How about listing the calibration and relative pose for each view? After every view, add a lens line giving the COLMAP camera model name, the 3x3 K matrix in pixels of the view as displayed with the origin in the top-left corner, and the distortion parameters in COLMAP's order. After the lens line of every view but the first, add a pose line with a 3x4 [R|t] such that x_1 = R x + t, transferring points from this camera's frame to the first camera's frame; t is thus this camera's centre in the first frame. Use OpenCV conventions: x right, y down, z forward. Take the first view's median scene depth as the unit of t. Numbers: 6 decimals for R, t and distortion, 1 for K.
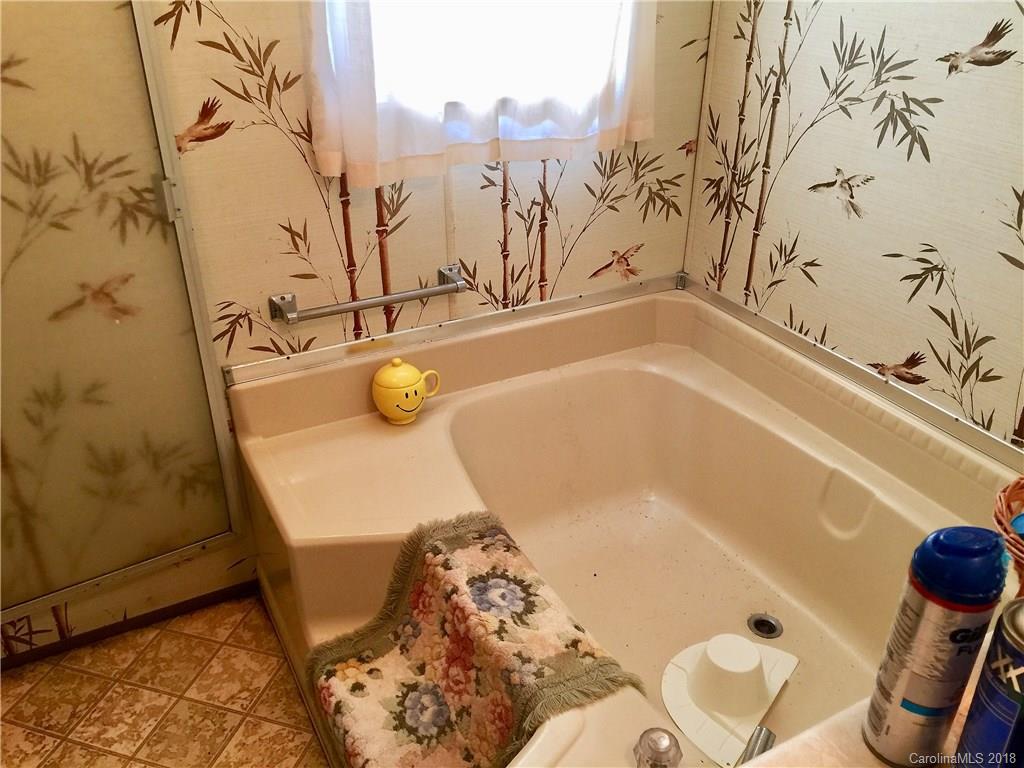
lens RADIAL K [[881.5, 0, 512.3], [0, 881.5, 385.6], [0, 0, 1]] dist [0.044739, -0.025034]
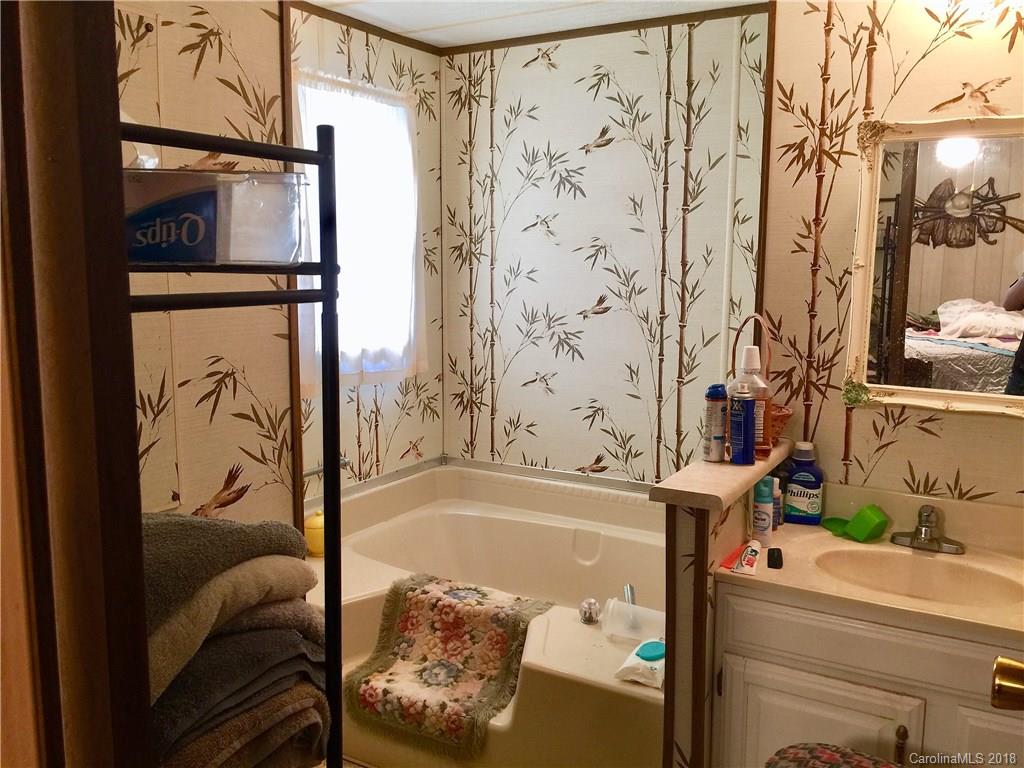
lens RADIAL K [[881.5, 0, 511.2], [0, 881.5, 381.7], [0, 0, 1]] dist [0.044739, -0.025034]
pose [[0.854831, -0.075961, 0.513316, -0.633297], [0.252244, 0.925315, -0.283135, 0.288170], [-0.453472, 0.371514, 0.810149, -0.490355]]
